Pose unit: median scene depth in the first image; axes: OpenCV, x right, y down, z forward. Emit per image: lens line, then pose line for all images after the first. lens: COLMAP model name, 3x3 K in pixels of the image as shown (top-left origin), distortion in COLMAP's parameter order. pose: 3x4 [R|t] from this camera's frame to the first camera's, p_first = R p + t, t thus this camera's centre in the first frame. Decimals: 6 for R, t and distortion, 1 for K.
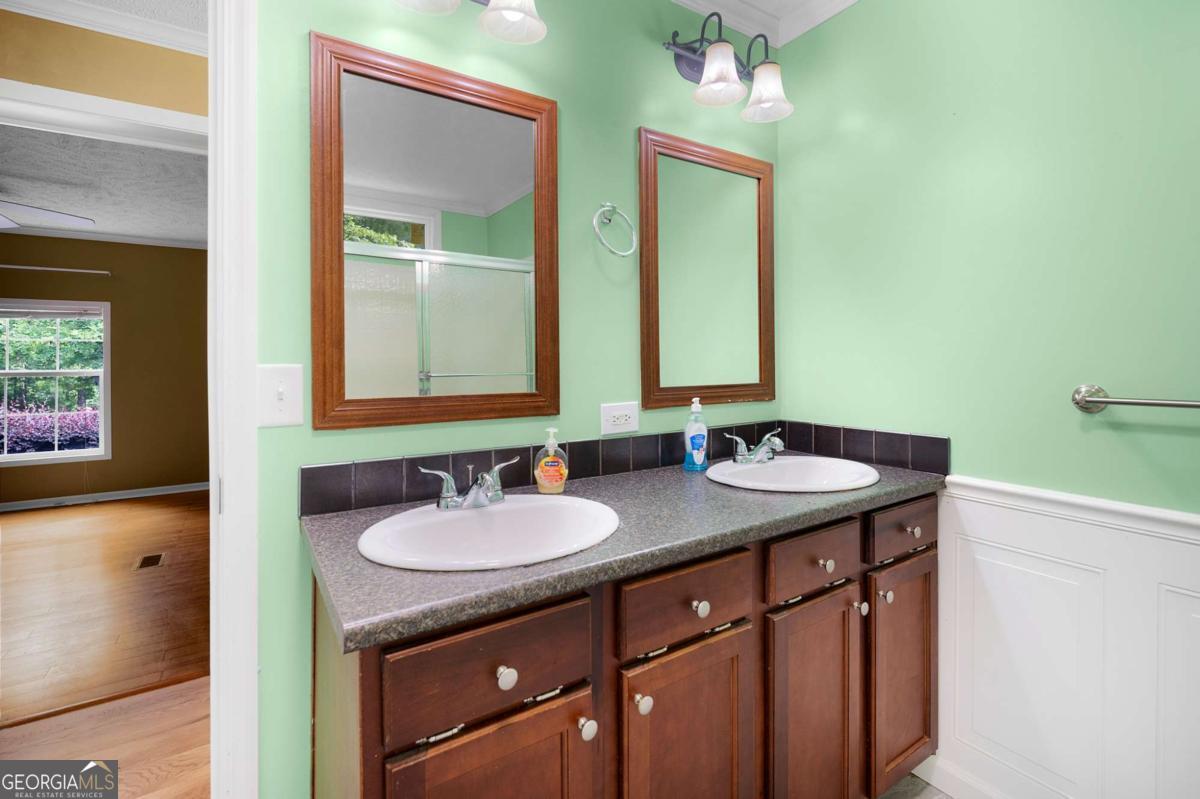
lens RADIAL K [[547.2, 0, 606.8], [0, 547.2, 363.9], [0, 0, 1]] dist [-0.000854, -0.000101]
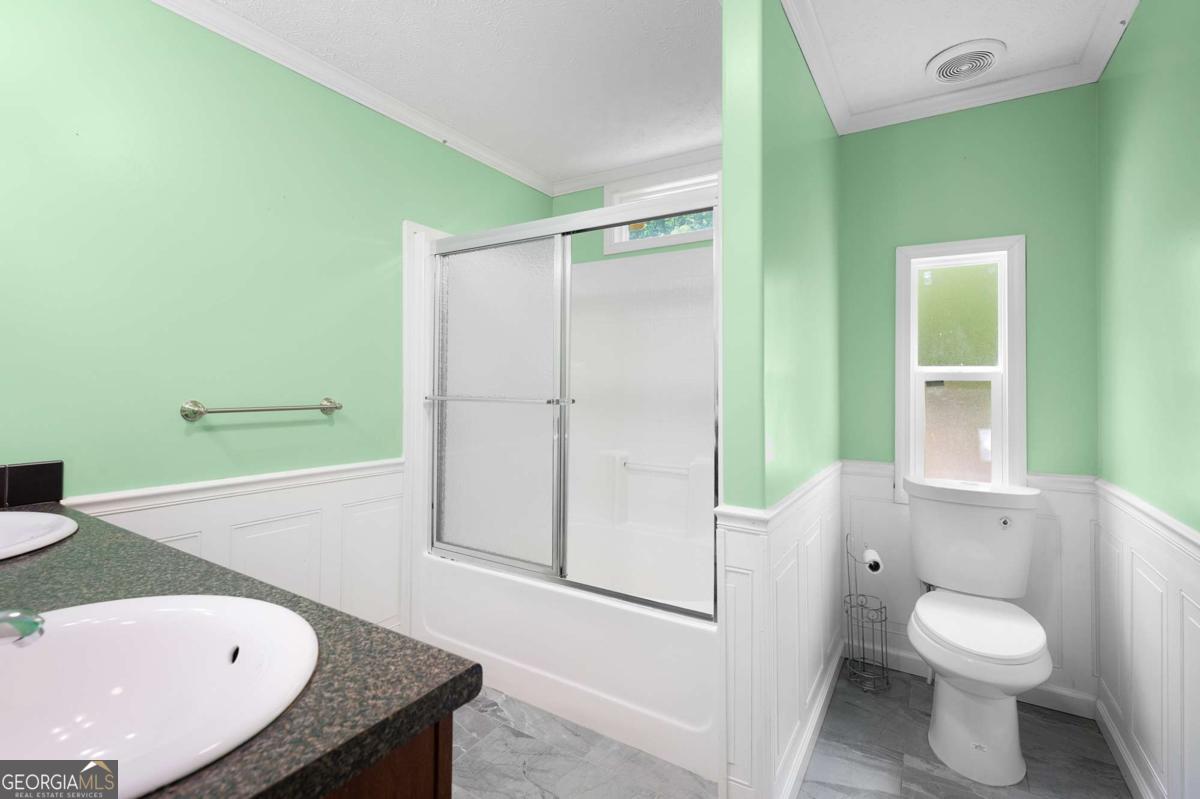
lens RADIAL K [[547.2, 0, 598.7], [0, 547.2, 391.4], [0, 0, 1]] dist [-0.000854, -0.000101]
pose [[-0.420408, -0.005362, 0.907319, -0.779746], [-0.002773, 0.999985, 0.004624, 0.008128], [-0.907331, -0.000572, -0.420417, 0.667554]]
